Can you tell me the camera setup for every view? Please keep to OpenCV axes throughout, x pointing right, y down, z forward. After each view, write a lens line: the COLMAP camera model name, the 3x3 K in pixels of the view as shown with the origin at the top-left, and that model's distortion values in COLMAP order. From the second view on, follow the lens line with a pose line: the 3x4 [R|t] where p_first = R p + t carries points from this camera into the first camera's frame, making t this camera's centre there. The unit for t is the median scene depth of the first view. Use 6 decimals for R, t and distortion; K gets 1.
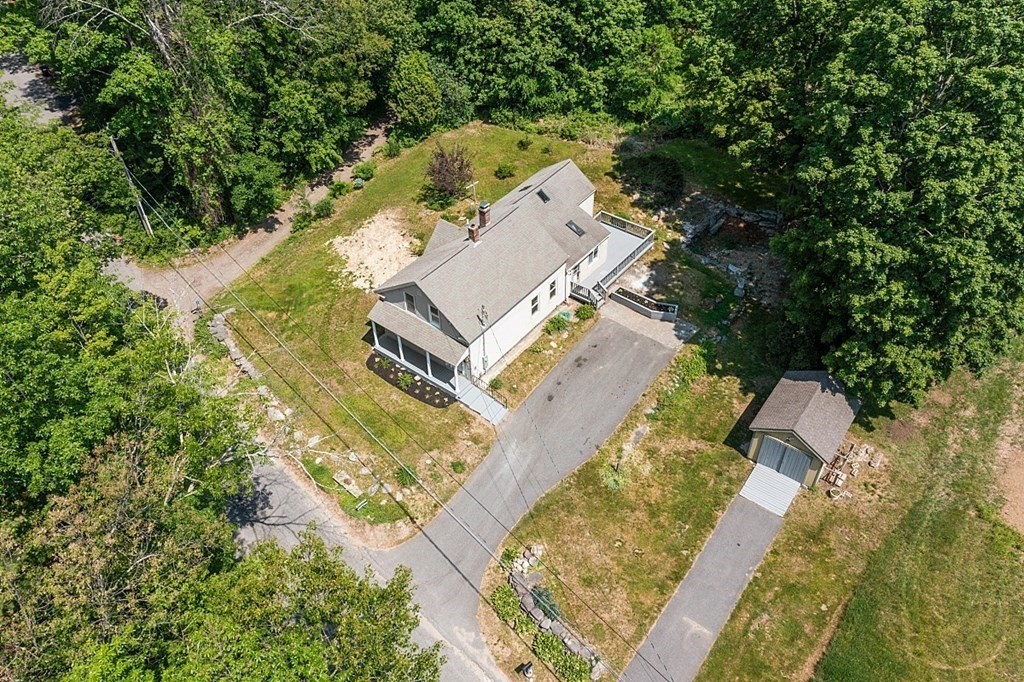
lens RADIAL K [[806.2, 0, 512.4], [0, 806.2, 340.9], [0, 0, 1]] dist [0.009821, 0.006736]
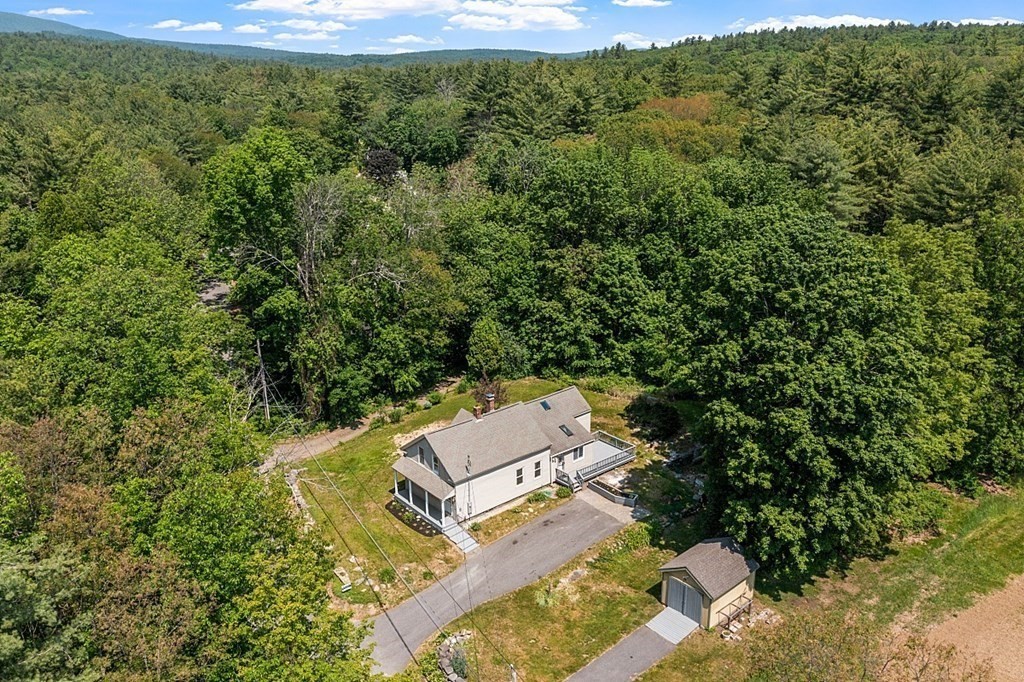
lens RADIAL K [[806.2, 0, 515.3], [0, 806.2, 340.6], [0, 0, 1]] dist [0.009821, 0.006736]
pose [[0.977033, 0.072425, -0.200404, 0.263892], [-0.149083, 0.904303, -0.400013, 0.276337], [0.152255, 0.420703, 0.894331, -0.241676]]
